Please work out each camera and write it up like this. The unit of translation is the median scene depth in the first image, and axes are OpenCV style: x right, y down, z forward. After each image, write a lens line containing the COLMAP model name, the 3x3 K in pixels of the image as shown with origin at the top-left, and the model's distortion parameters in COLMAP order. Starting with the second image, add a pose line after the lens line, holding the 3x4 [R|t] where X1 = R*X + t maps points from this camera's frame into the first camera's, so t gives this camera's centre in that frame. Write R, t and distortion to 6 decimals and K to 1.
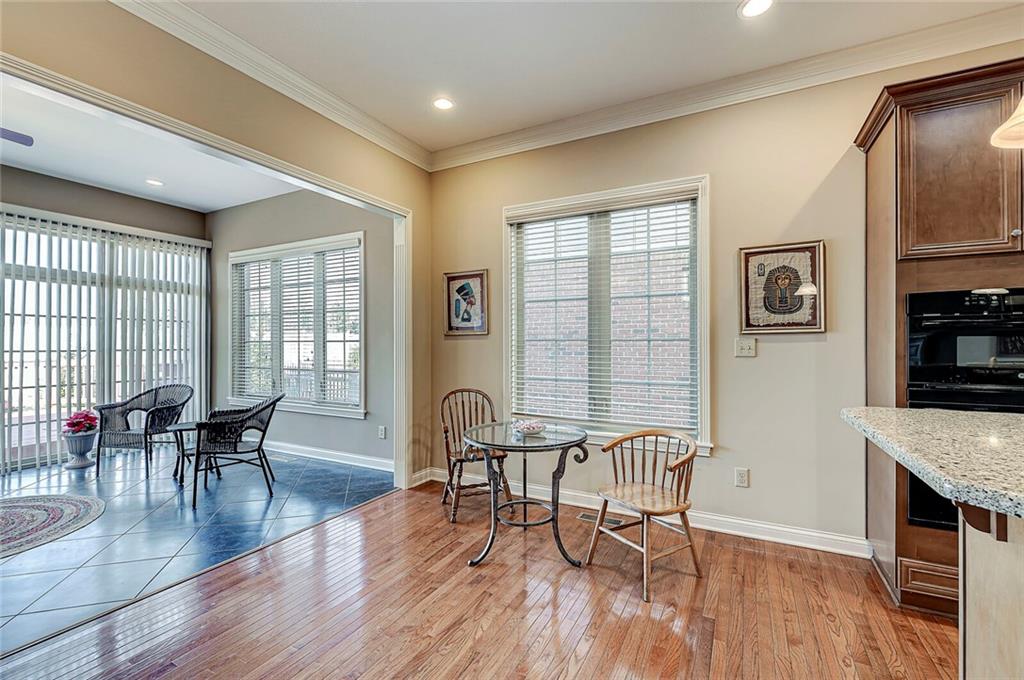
lens RADIAL K [[447.8, 0, 522.7], [0, 447.8, 341.5], [0, 0, 1]] dist [0.000277, 0.000228]
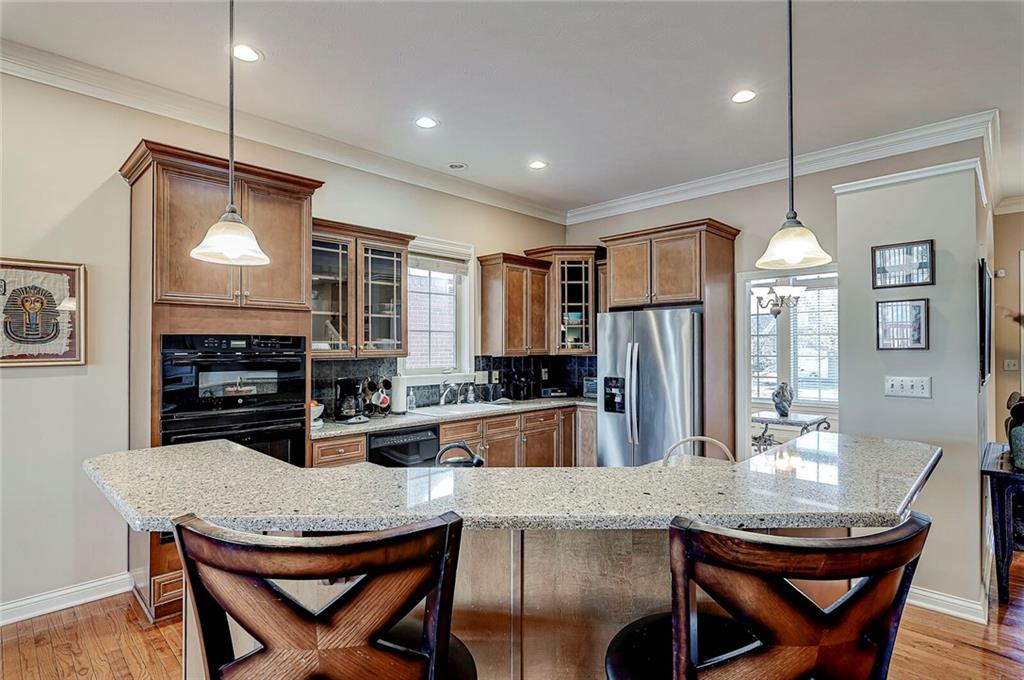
lens RADIAL K [[503.7, 0, 502.6], [0, 503.7, 344.9], [0, 0, 1]] dist [-0.003232, -0.000740]
pose [[0.304091, 0.010189, 0.952589, -0.046869], [0.000775, 0.999940, -0.010943, -0.047934], [-0.952643, 0.004066, 0.304065, -0.127245]]
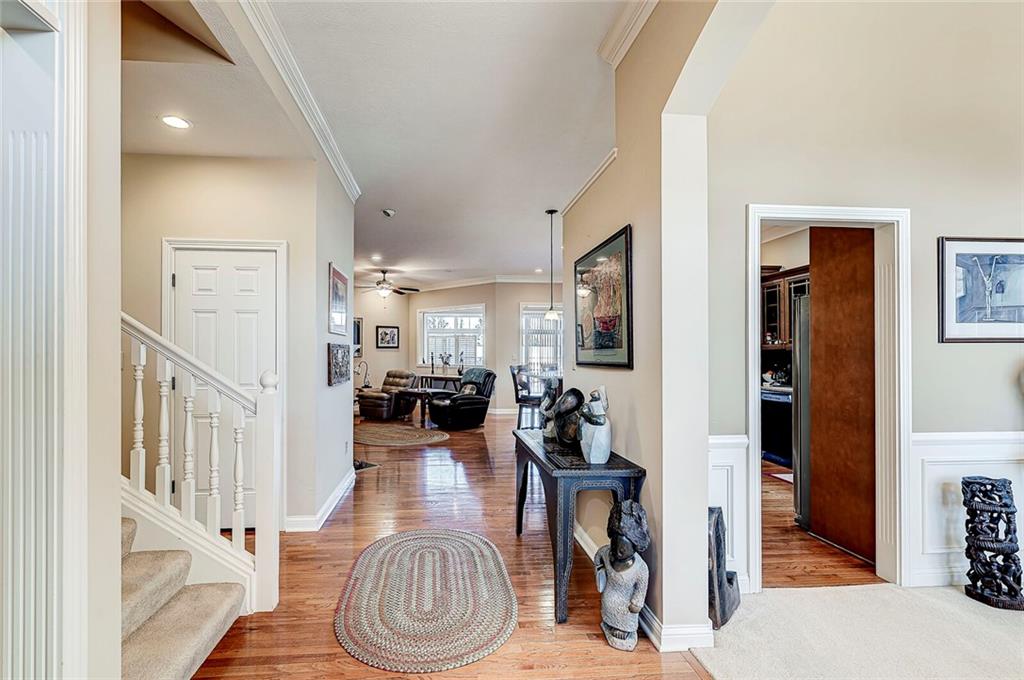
lens RADIAL K [[452.7, 0, 500.2], [0, 452.7, 350.6], [0, 0, 1]] dist [0.000393, 0.000065]
pose [[0.566735, -0.001494, -0.823899, 1.989096], [-0.008827, 0.999930, -0.007885, 0.003702], [0.823853, 0.011741, 0.566682, -1.503371]]
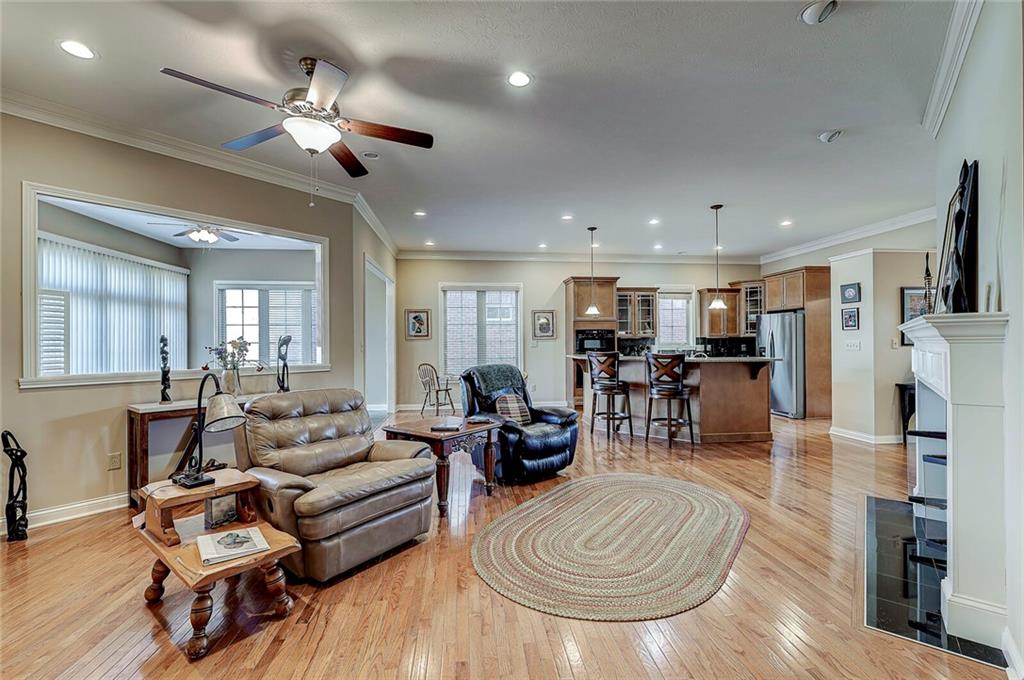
lens RADIAL K [[447.8, 0, 522.7], [0, 447.8, 341.5], [0, 0, 1]] dist [0.000277, 0.000228]
pose [[0.818989, 0.000079, 0.573809, -1.314814], [0.002959, 0.999986, -0.004361, 0.010985], [-0.573801, 0.005269, 0.818978, -1.444824]]
